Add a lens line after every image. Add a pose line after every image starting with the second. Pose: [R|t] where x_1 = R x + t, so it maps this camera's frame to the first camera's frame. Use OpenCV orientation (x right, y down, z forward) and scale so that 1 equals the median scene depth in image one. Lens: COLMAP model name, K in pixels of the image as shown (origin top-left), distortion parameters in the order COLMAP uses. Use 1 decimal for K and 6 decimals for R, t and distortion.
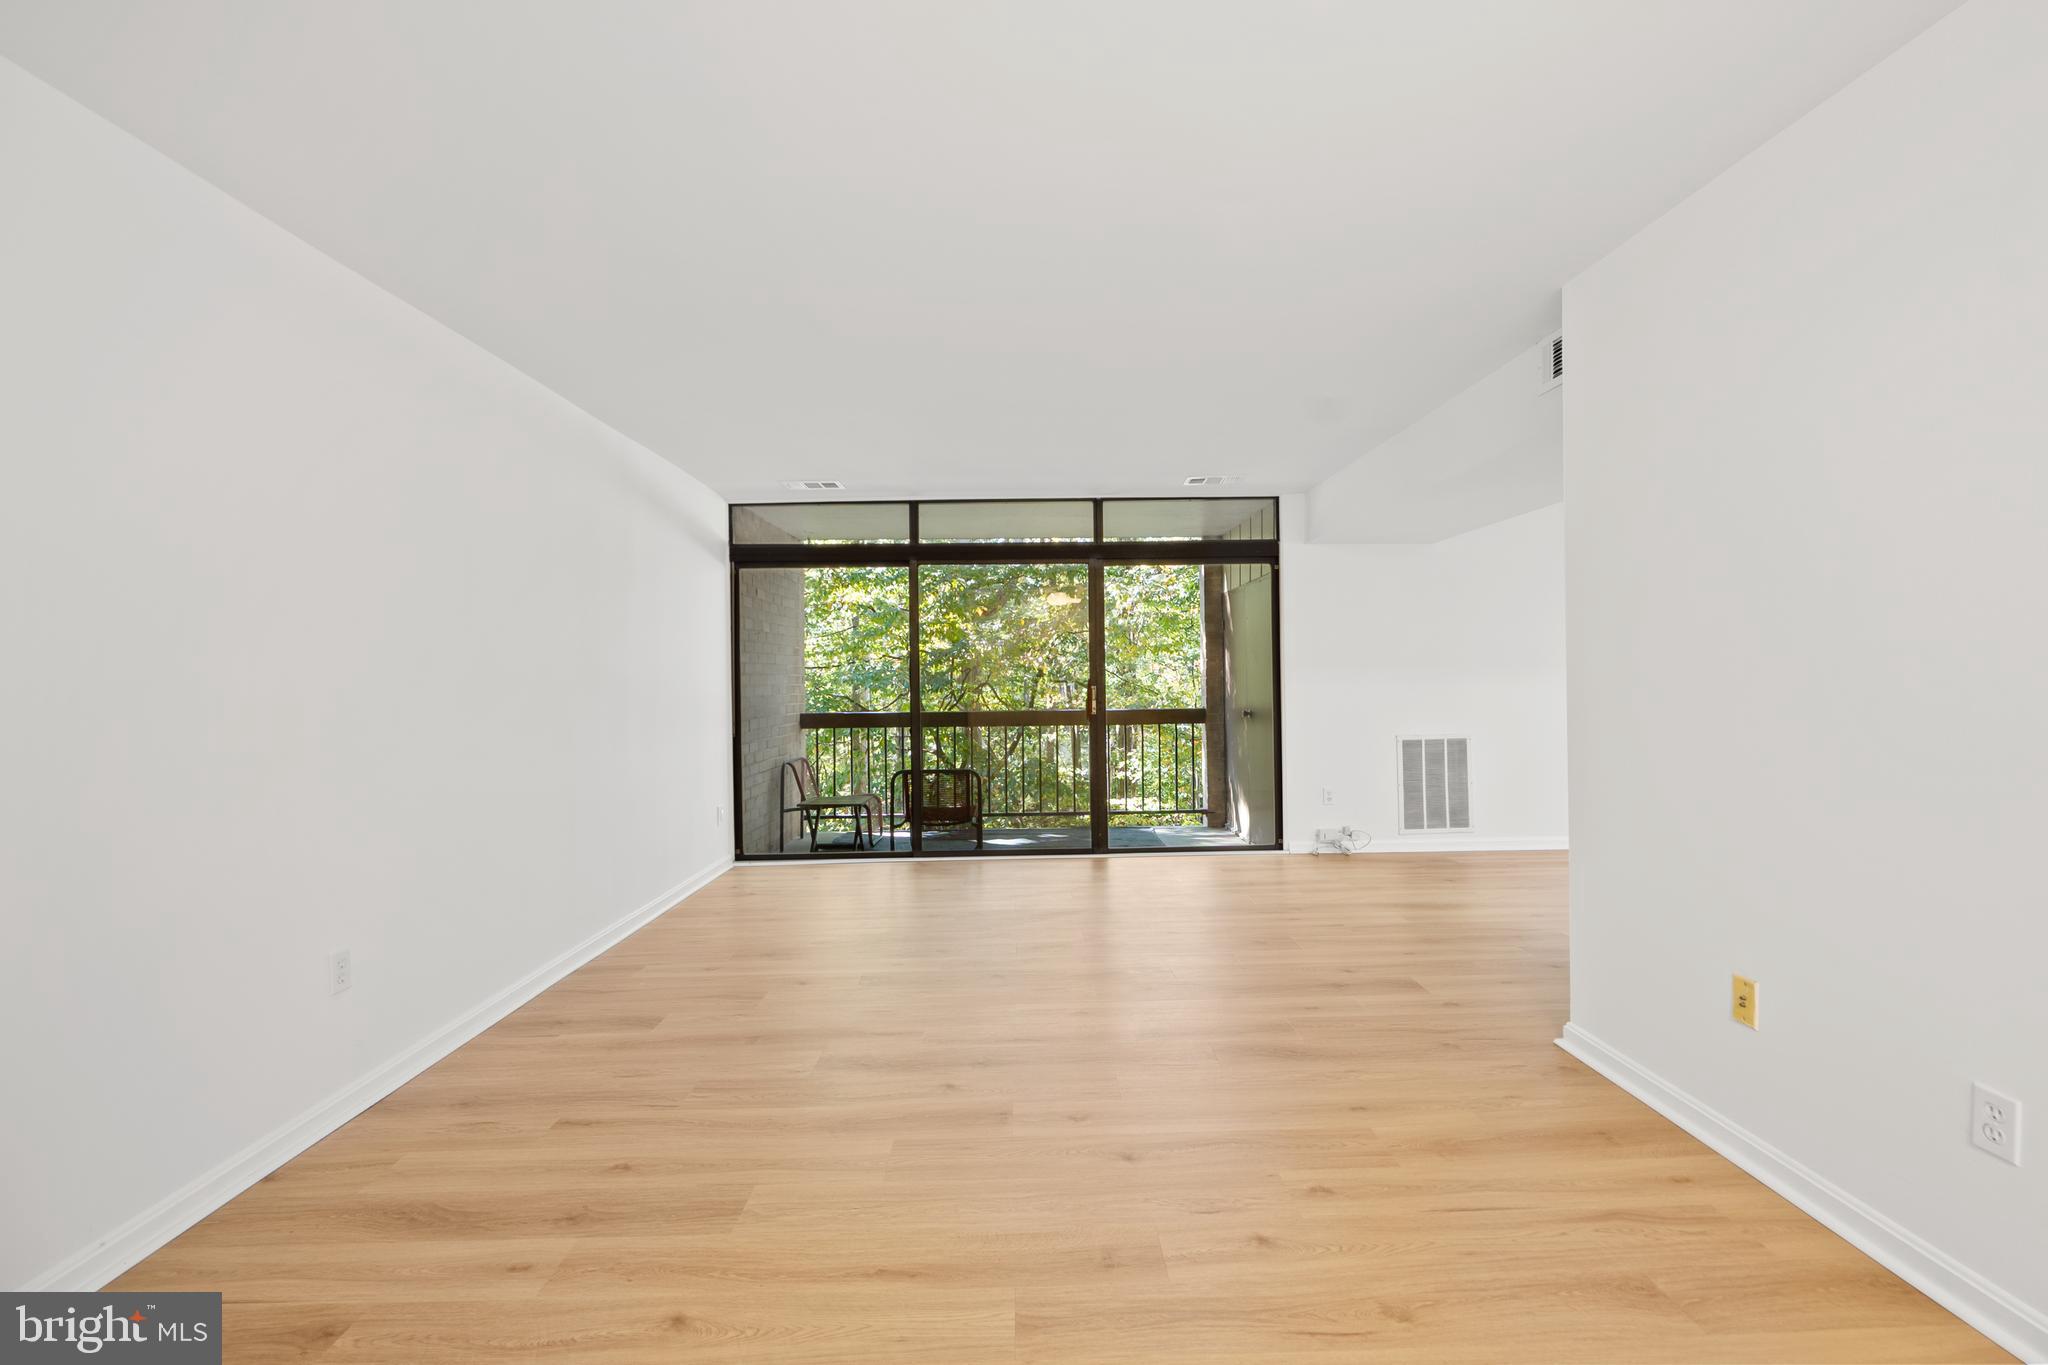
lens RADIAL K [[858.1, 0, 1038.8], [0, 858.1, 677.0], [0, 0, 1]] dist [-0.007125, -0.000534]
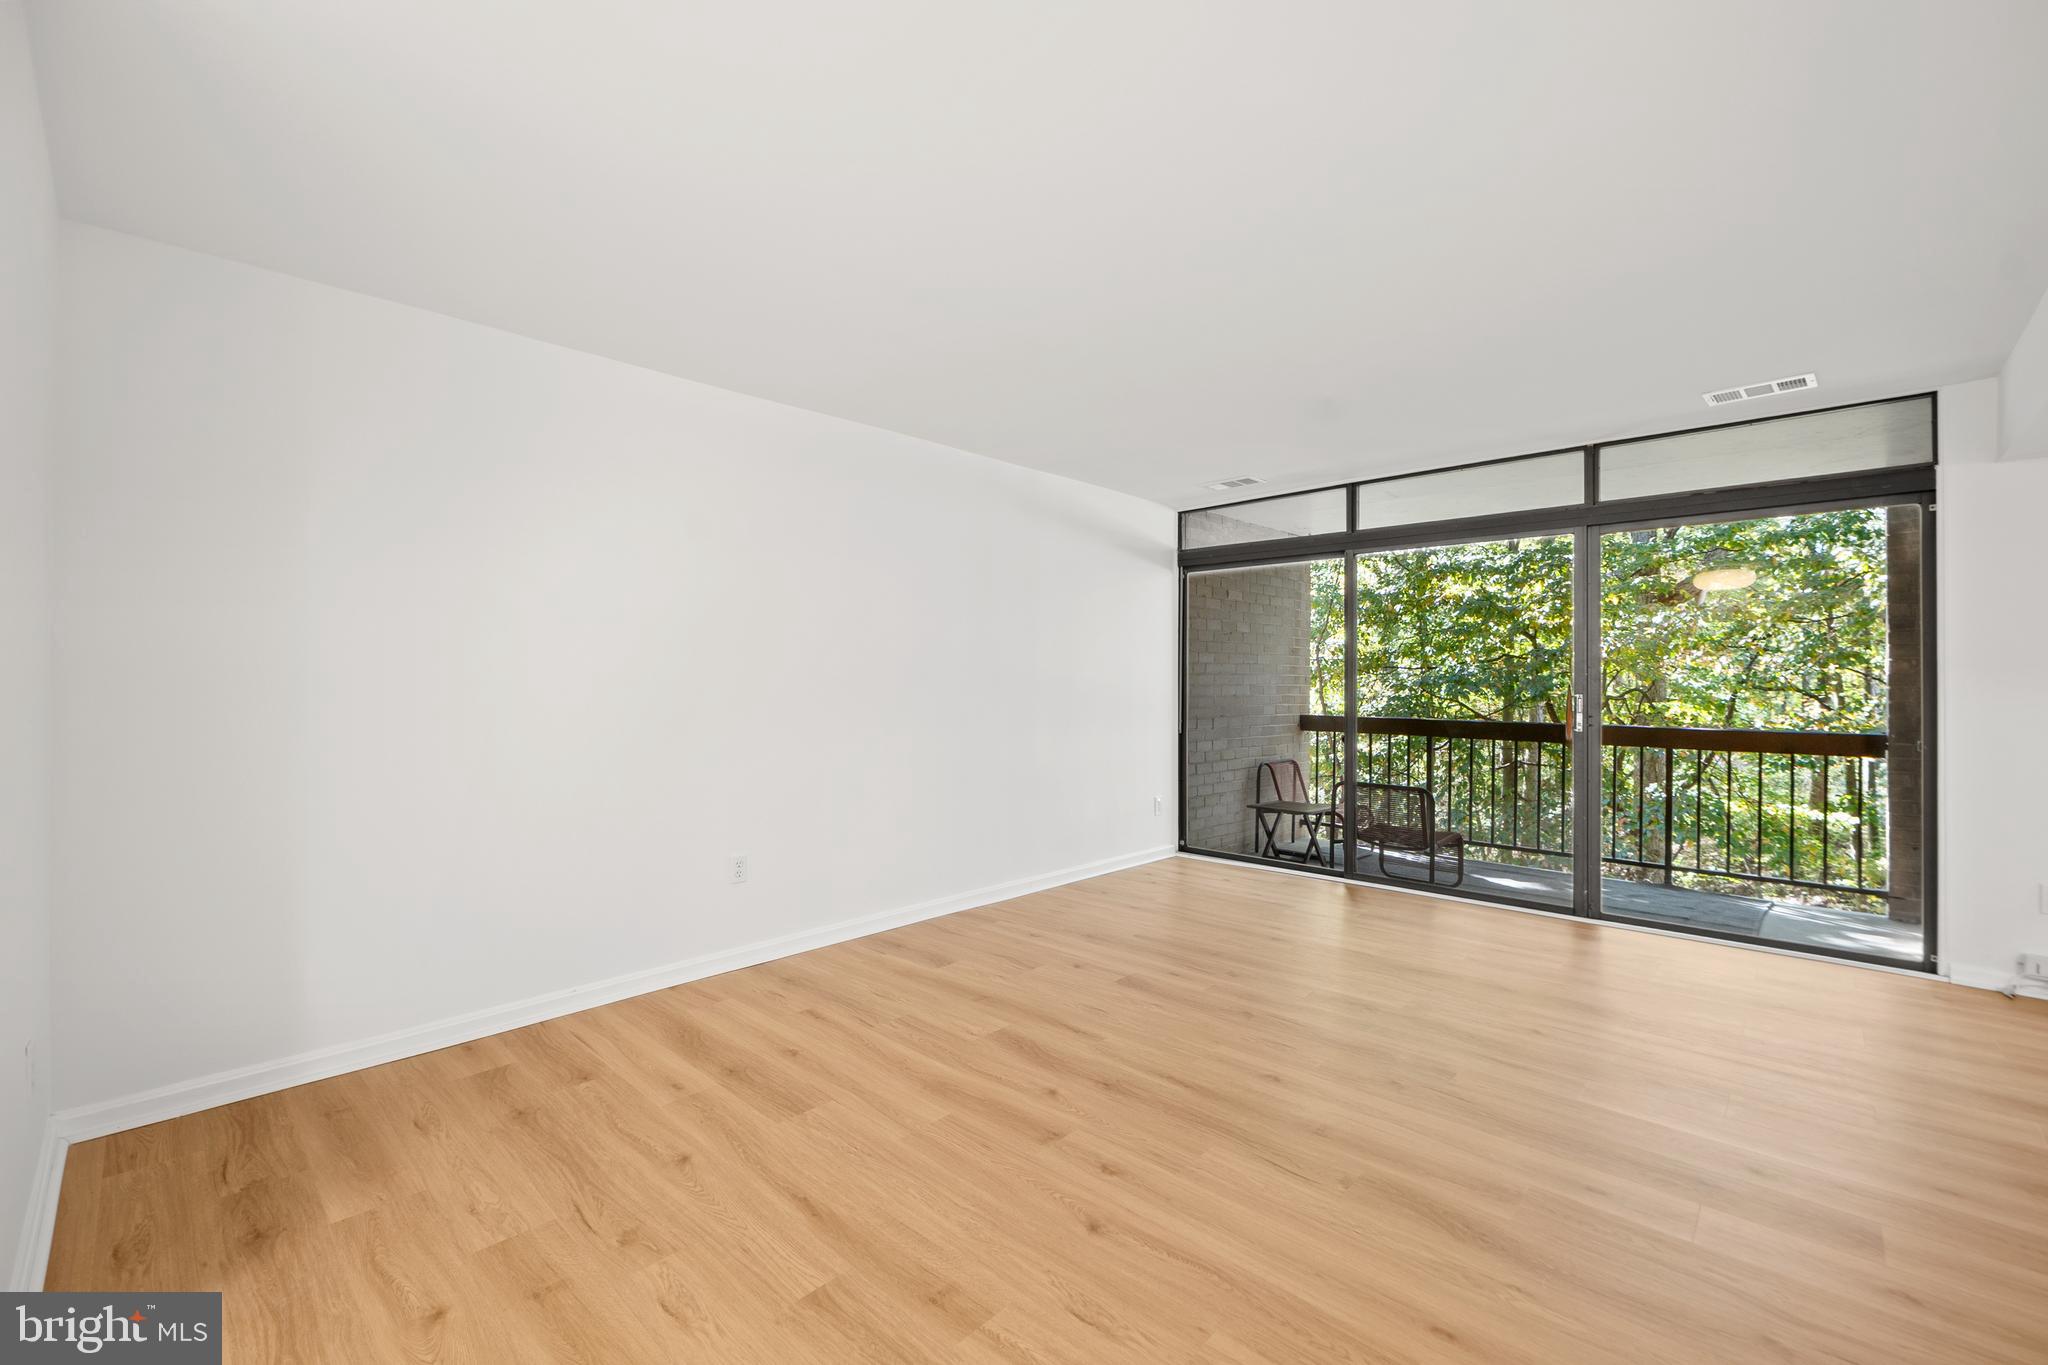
lens RADIAL K [[858.1, 0, 1027.7], [0, 858.1, 674.2], [0, 0, 1]] dist [-0.007125, -0.000534]
pose [[0.707330, 0.011379, -0.706792, 0.462455], [-0.012583, 0.999915, 0.003506, -0.006758], [0.706771, 0.006414, 0.707413, 0.224173]]
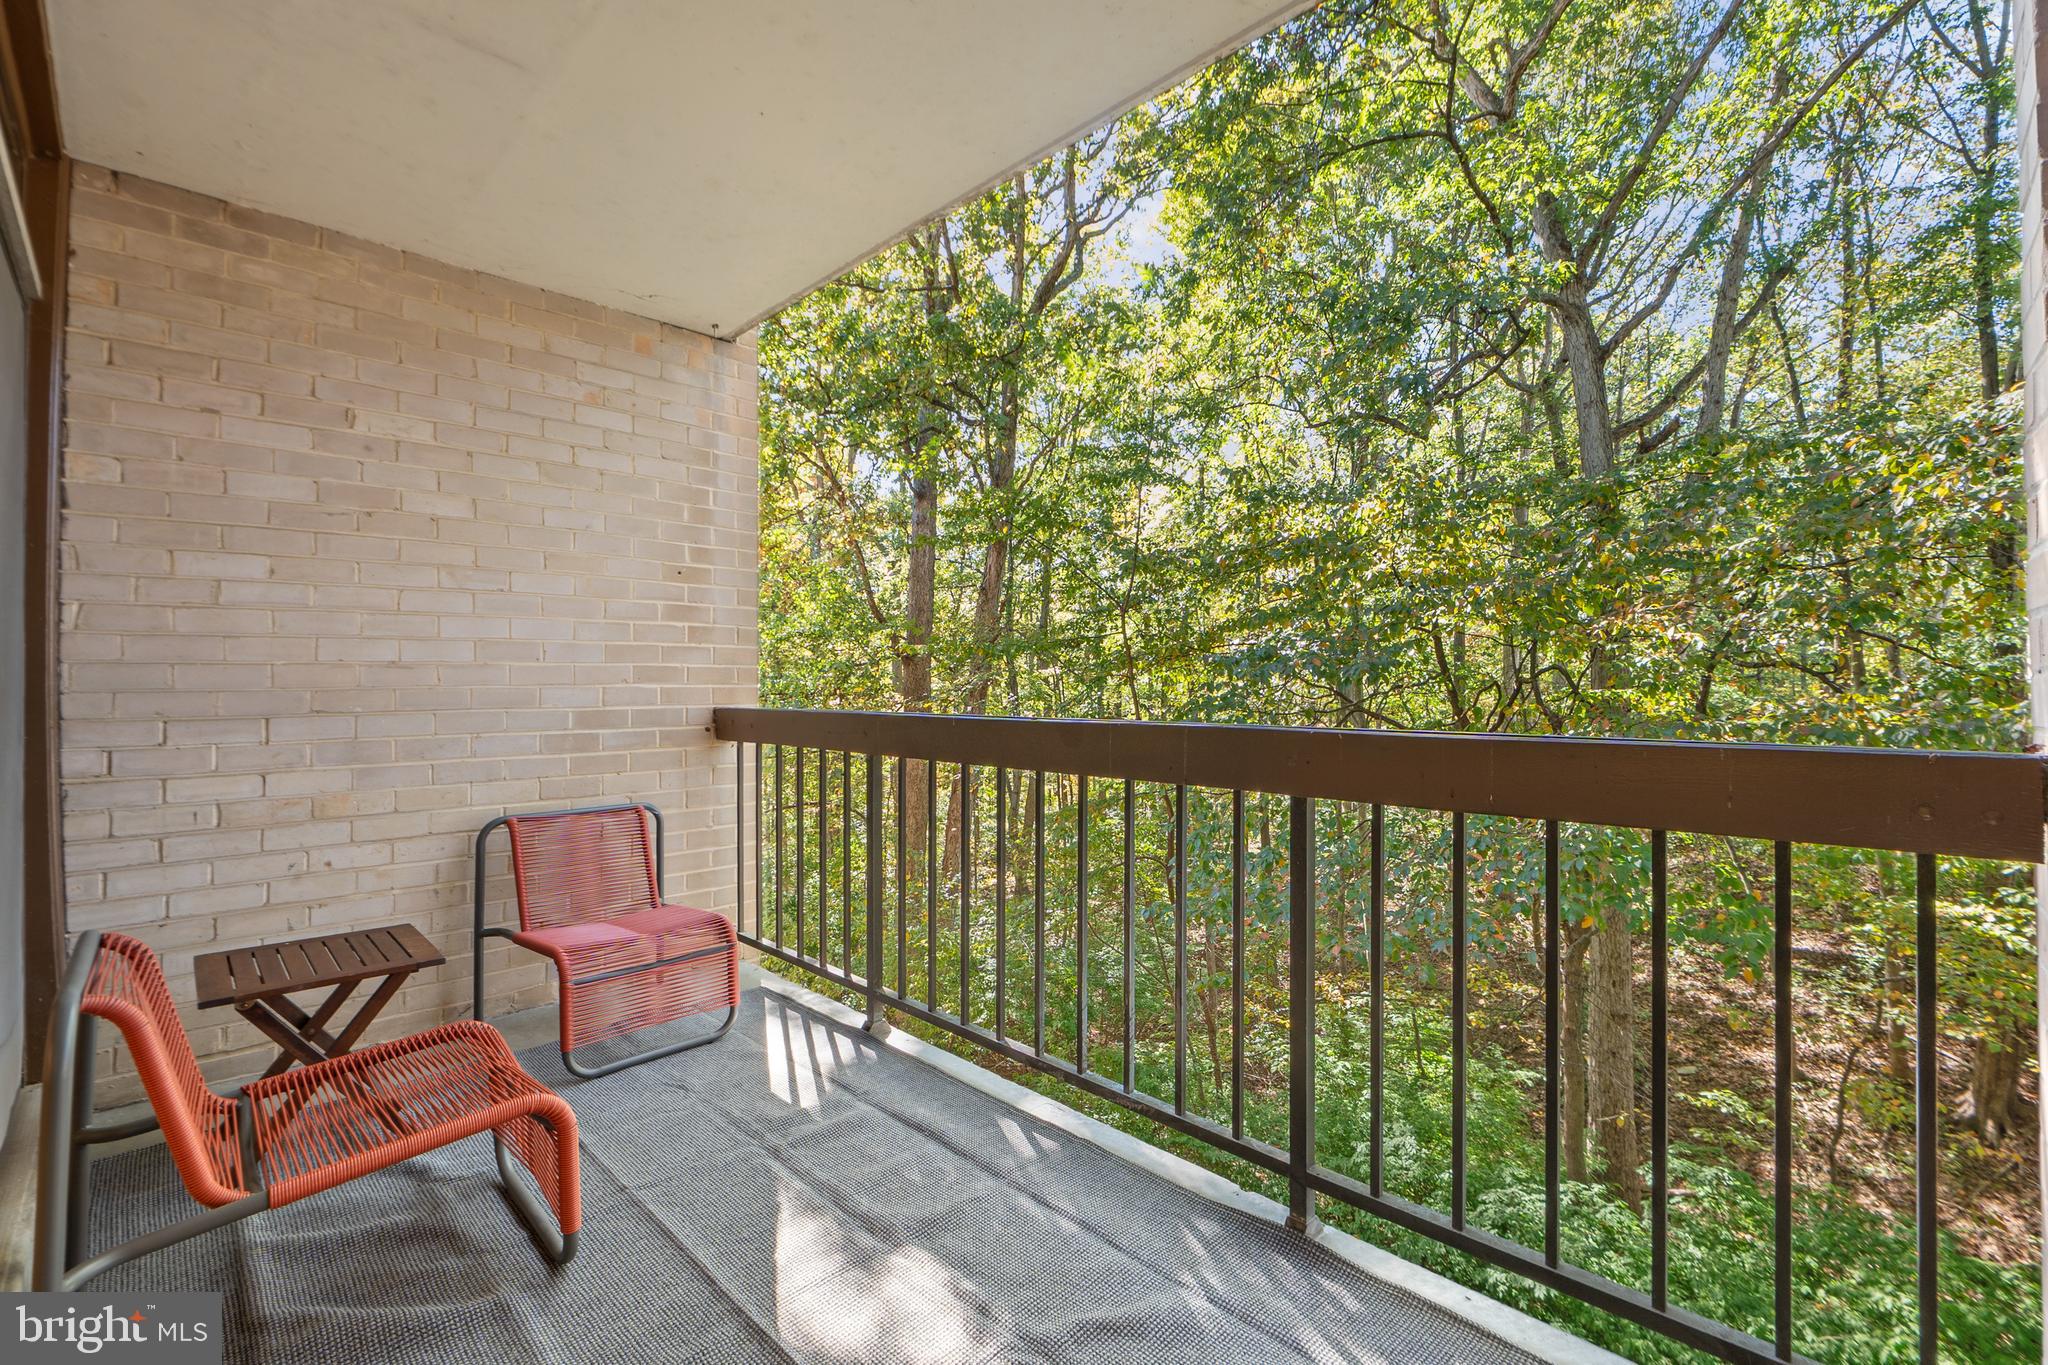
lens RADIAL K [[858.1, 0, 1038.5], [0, 858.1, 676.6], [0, 0, 1]] dist [-0.007125, -0.000534]
pose [[0.703448, 0.013051, -0.710627, 0.434785], [-0.004943, 0.999897, 0.013470, 0.045846], [0.710730, -0.005963, 0.703440, 1.938462]]
